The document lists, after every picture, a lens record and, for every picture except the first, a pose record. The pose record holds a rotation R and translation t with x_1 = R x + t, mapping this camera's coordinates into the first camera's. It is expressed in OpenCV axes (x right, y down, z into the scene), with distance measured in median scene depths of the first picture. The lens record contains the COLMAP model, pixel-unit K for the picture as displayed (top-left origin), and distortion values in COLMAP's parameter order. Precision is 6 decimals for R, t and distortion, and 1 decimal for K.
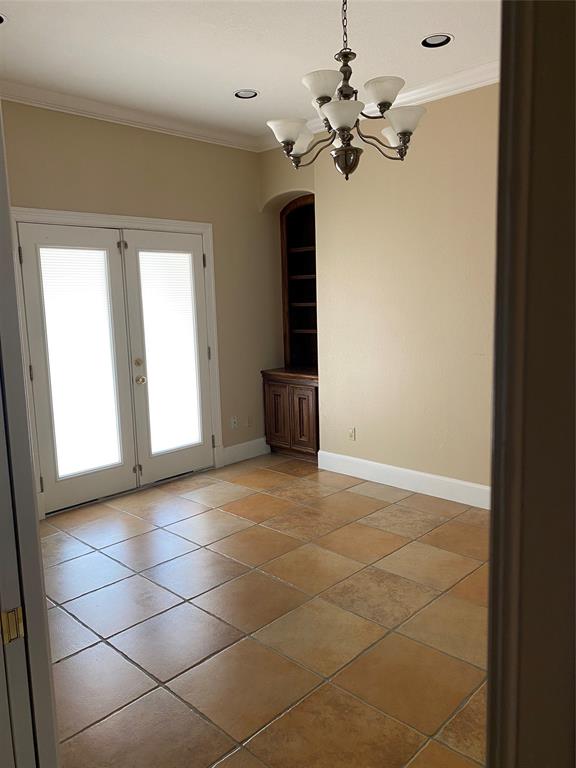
lens RADIAL K [[584.9, 0, 287.0], [0, 584.9, 380.4], [0, 0, 1]] dist [0.037399, -0.037633]
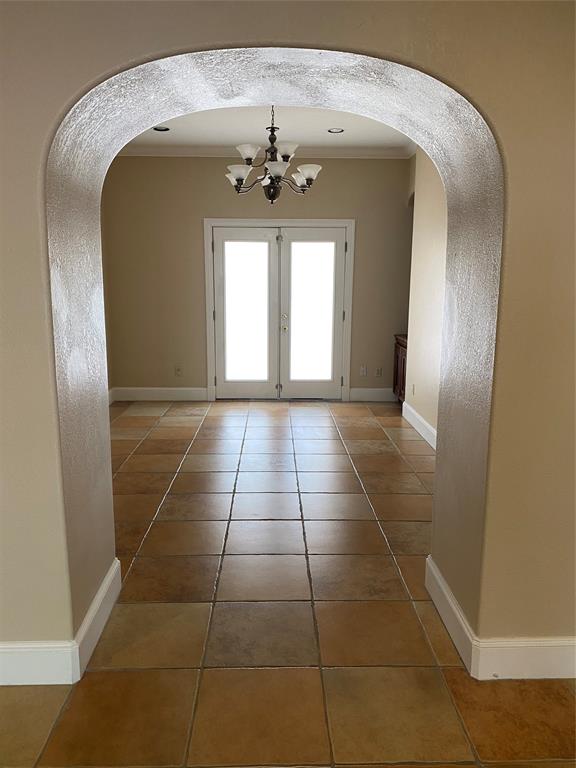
lens RADIAL K [[584.9, 0, 284.0], [0, 584.9, 386.0], [0, 0, 1]] dist [0.037399, -0.037633]
pose [[0.714806, 0.163740, -0.679883, 0.779663], [-0.125378, 0.986456, 0.105755, -0.013128], [0.687992, 0.009648, 0.725655, -0.089839]]
